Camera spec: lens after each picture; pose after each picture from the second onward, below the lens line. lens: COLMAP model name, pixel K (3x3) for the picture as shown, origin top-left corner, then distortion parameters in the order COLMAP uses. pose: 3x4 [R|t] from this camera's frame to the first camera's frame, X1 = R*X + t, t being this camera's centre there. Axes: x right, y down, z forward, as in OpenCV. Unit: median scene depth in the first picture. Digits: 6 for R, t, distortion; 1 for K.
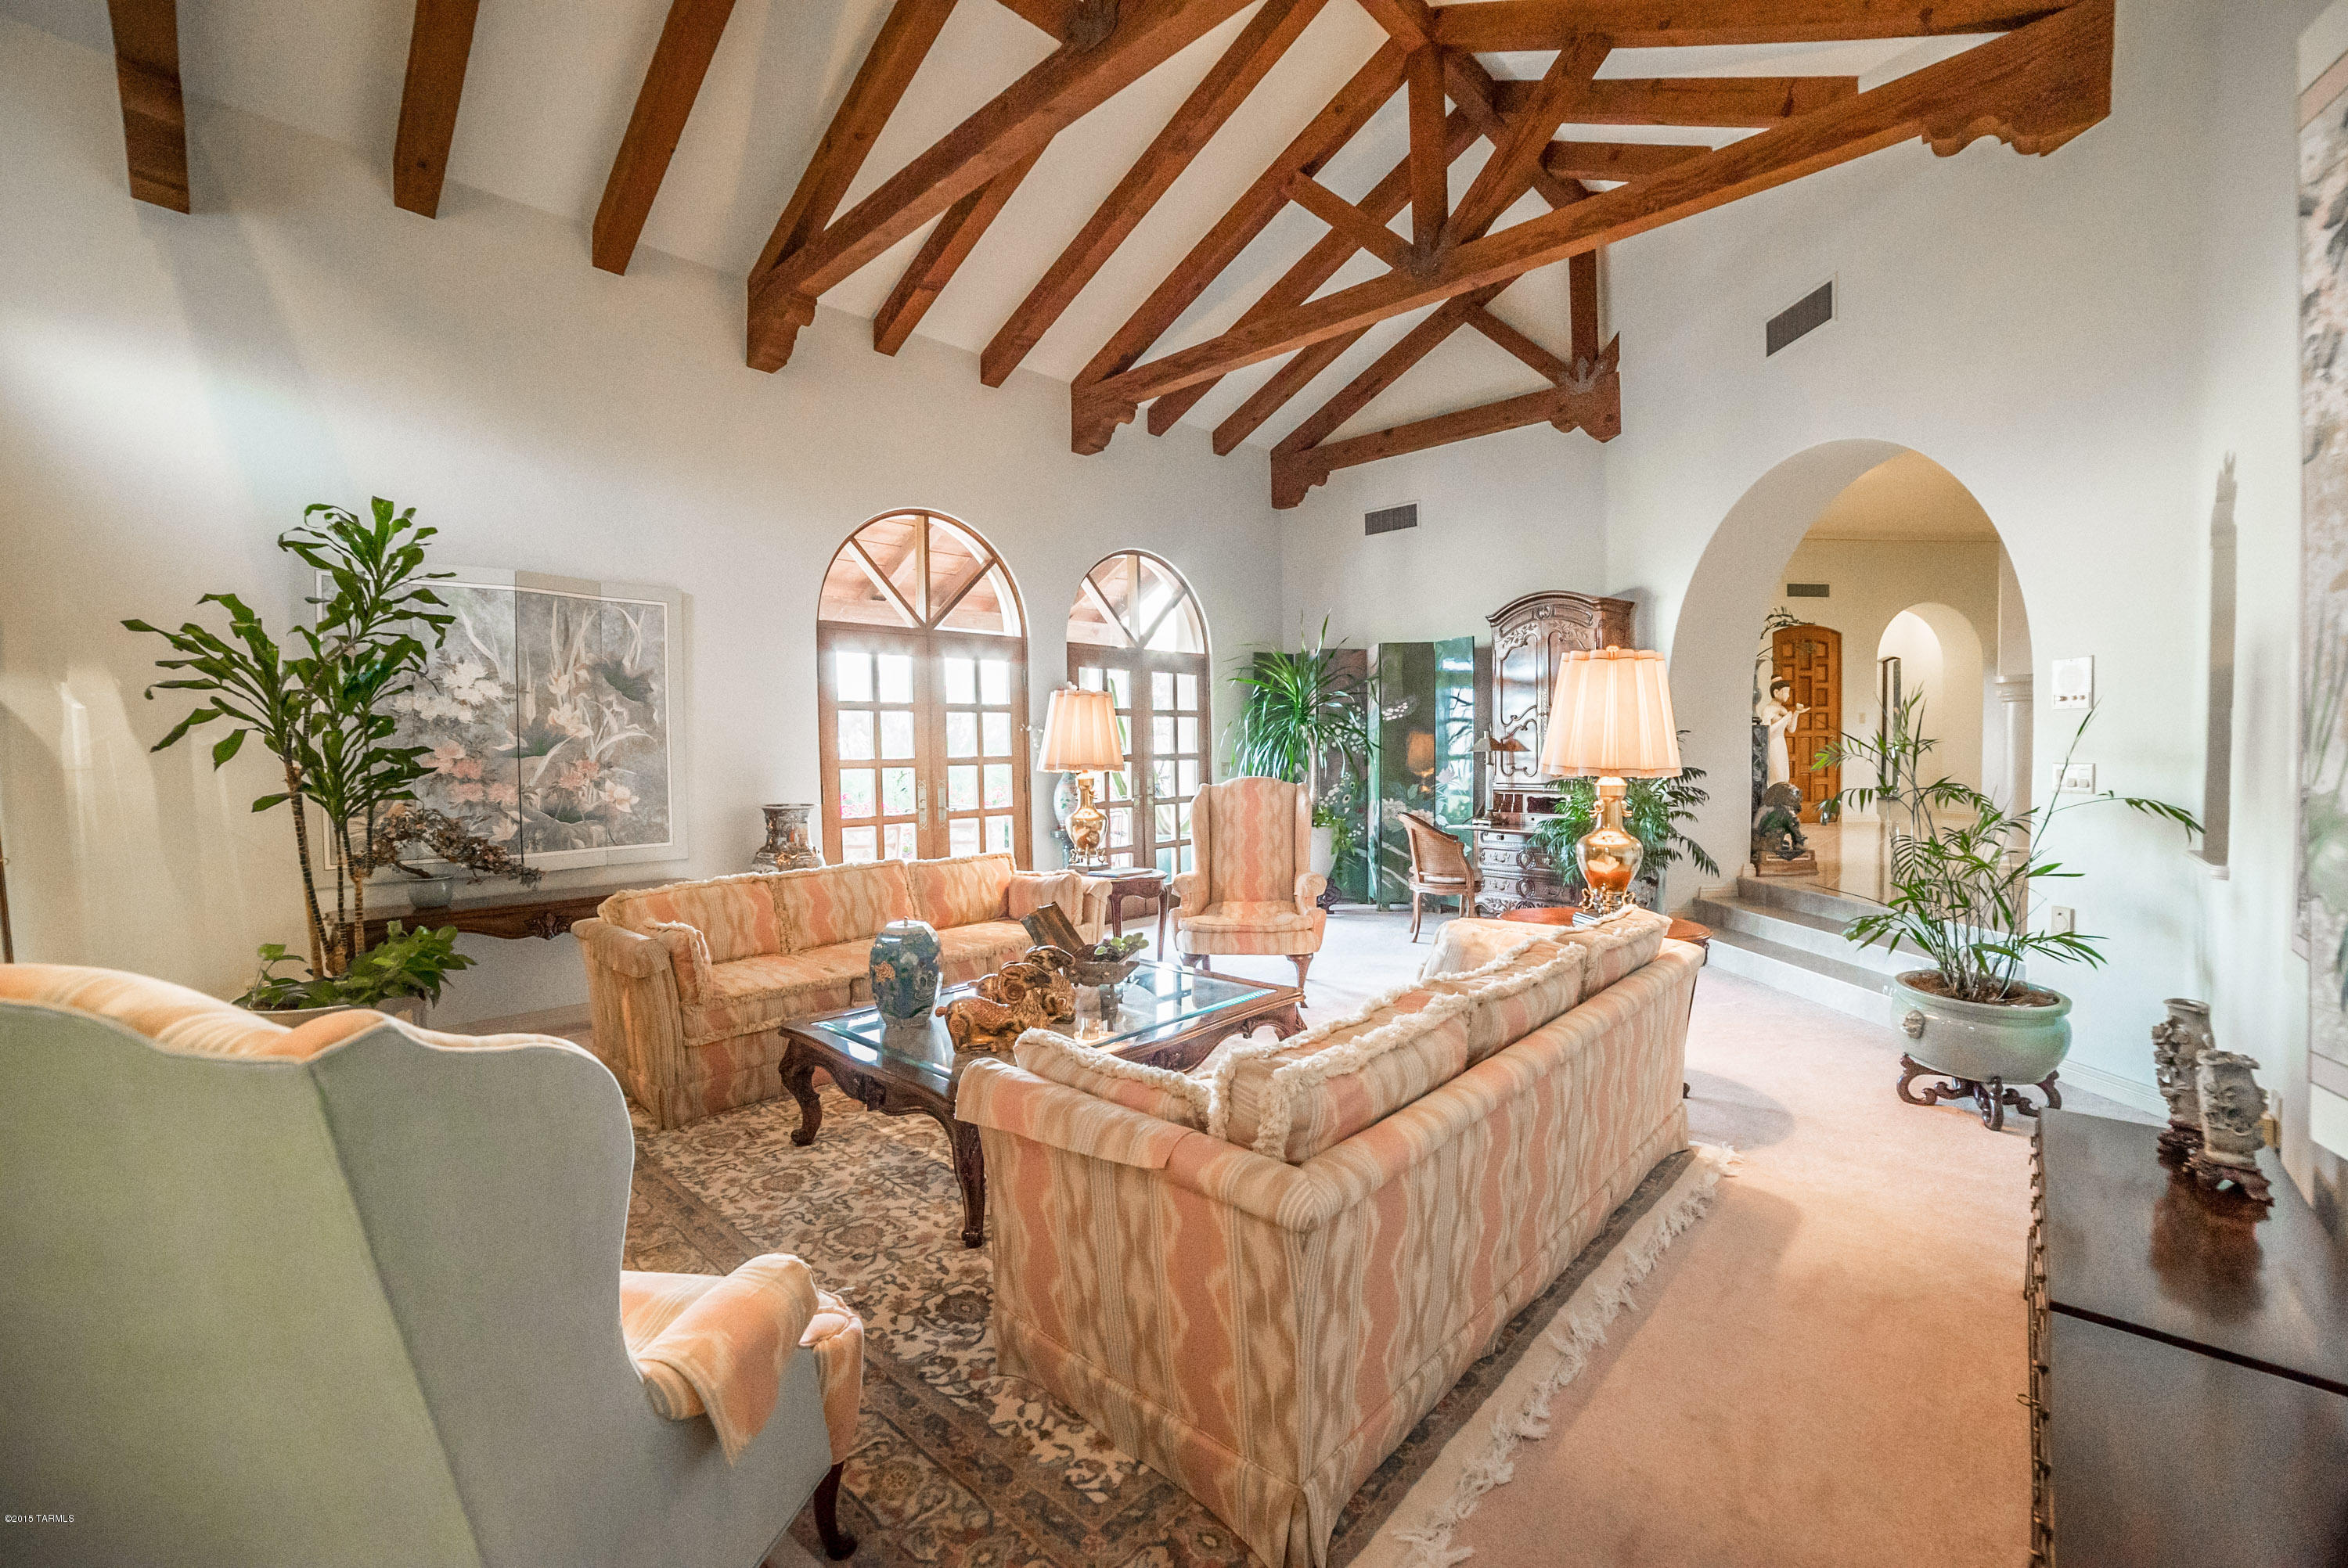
lens RADIAL K [[965.0, 0, 1172.8], [0, 965.0, 786.6], [0, 0, 1]] dist [-0.100984, 0.038094]
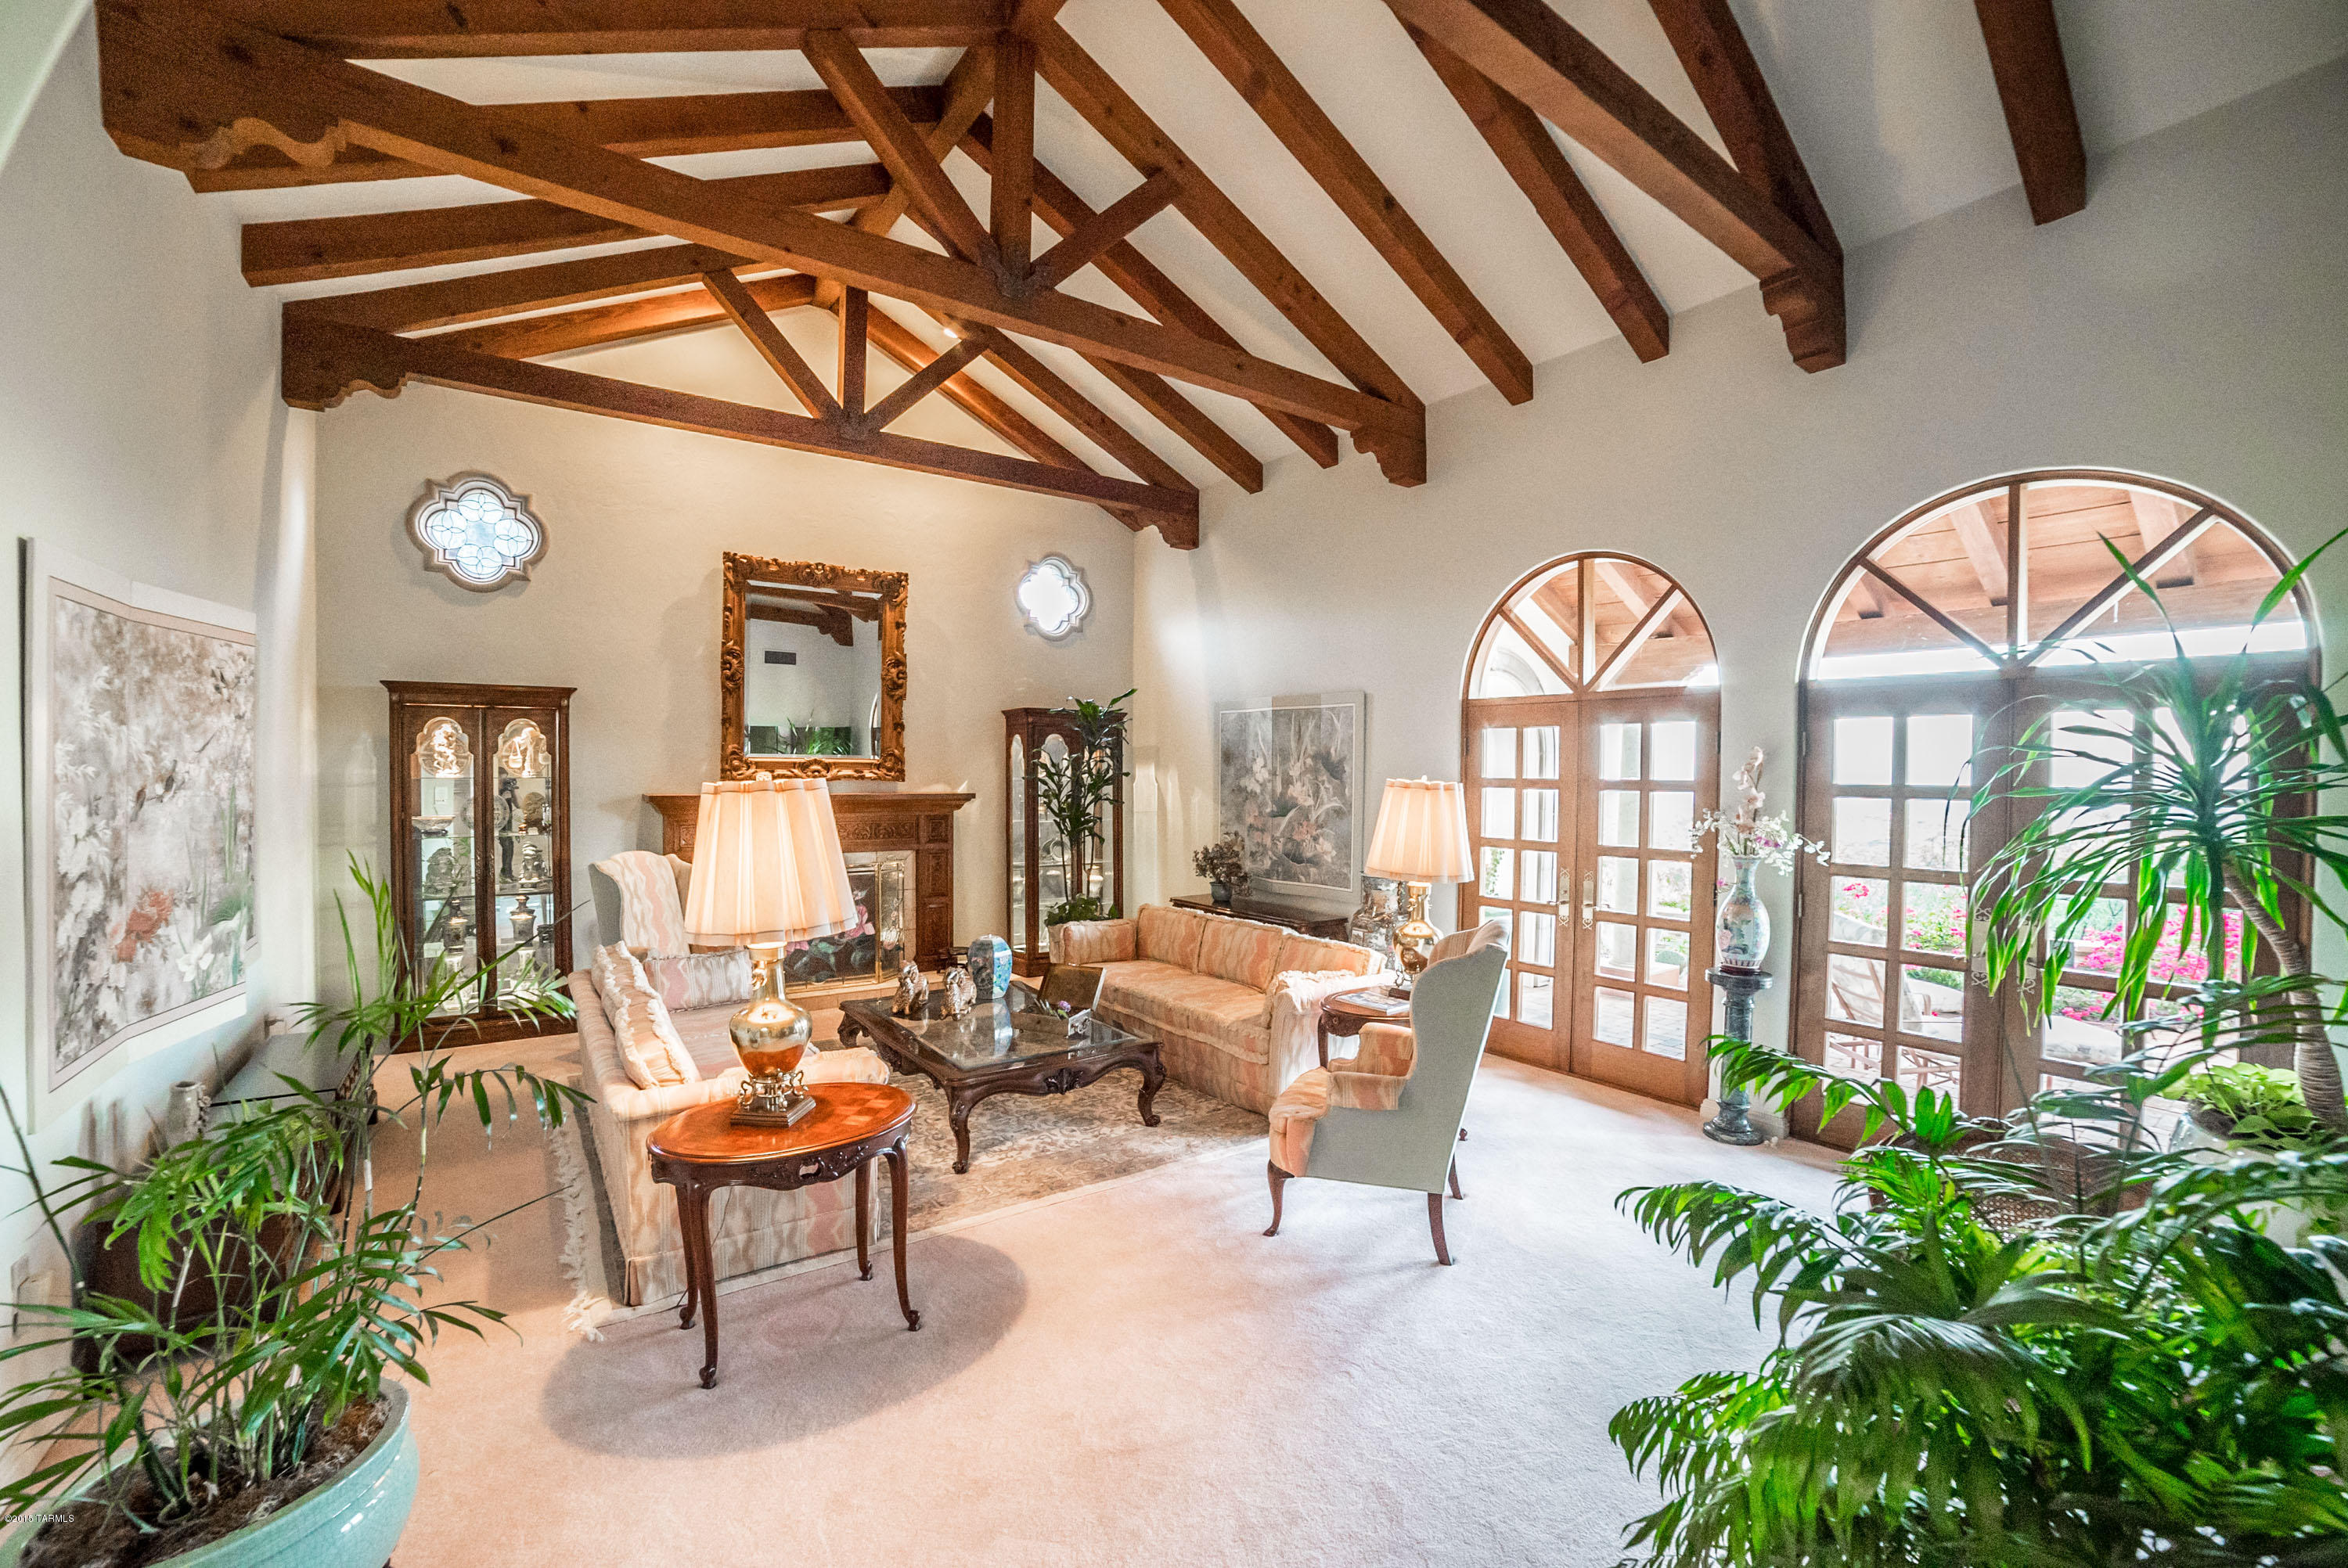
lens RADIAL K [[965.0, 0, 1172.8], [0, 965.0, 786.6], [0, 0, 1]] dist [-0.100984, 0.038094]
pose [[-0.162228, 0.019413, -0.986562, 0.854561], [-0.055830, 0.998024, 0.028819, -0.112179], [0.985173, 0.059755, -0.160824, 1.025383]]
